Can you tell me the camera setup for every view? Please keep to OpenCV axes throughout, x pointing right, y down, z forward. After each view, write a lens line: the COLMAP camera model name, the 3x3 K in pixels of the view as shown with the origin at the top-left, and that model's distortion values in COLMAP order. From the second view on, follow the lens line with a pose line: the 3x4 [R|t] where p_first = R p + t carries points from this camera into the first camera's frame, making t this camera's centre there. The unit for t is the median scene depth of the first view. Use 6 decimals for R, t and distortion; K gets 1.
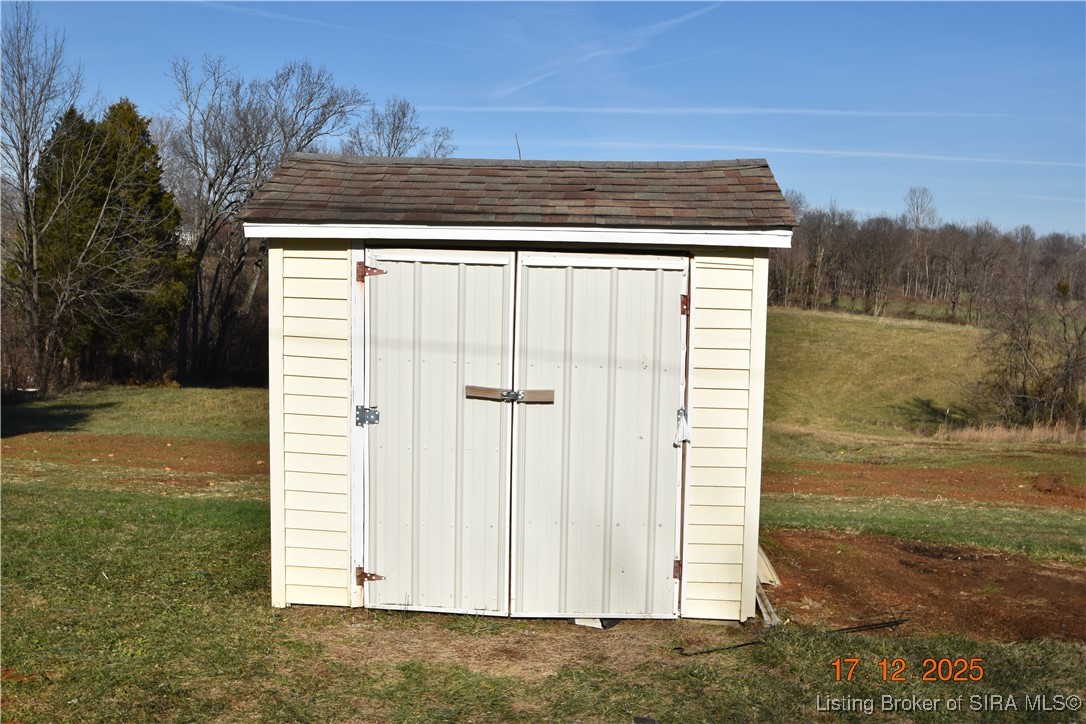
lens RADIAL K [[1077.0, 0, 545.0], [0, 1077.0, 364.0], [0, 0, 1]] dist [-0.065011, 0.000000]
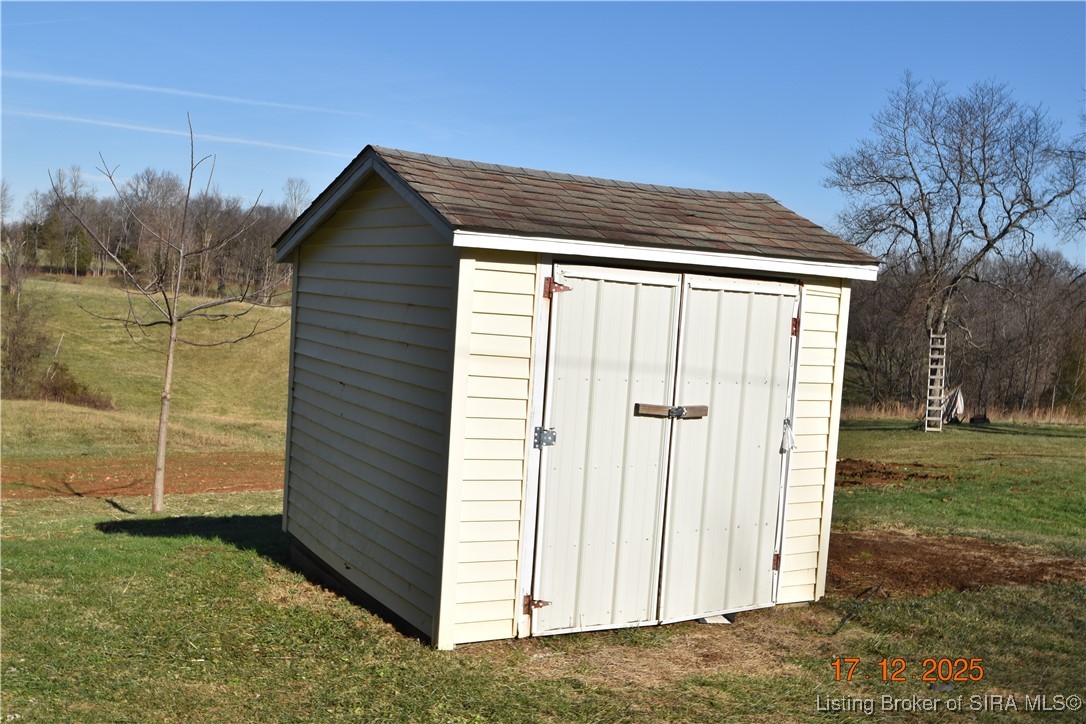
lens RADIAL K [[1077.0, 0, 545.3], [0, 1077.0, 361.3], [0, 0, 1]] dist [-0.065011, 0.000000]
pose [[0.845450, -0.004576, 0.534036, -0.687270], [-0.000476, 0.999956, 0.009323, -0.028992], [-0.534055, -0.008136, 0.845411, 0.187569]]
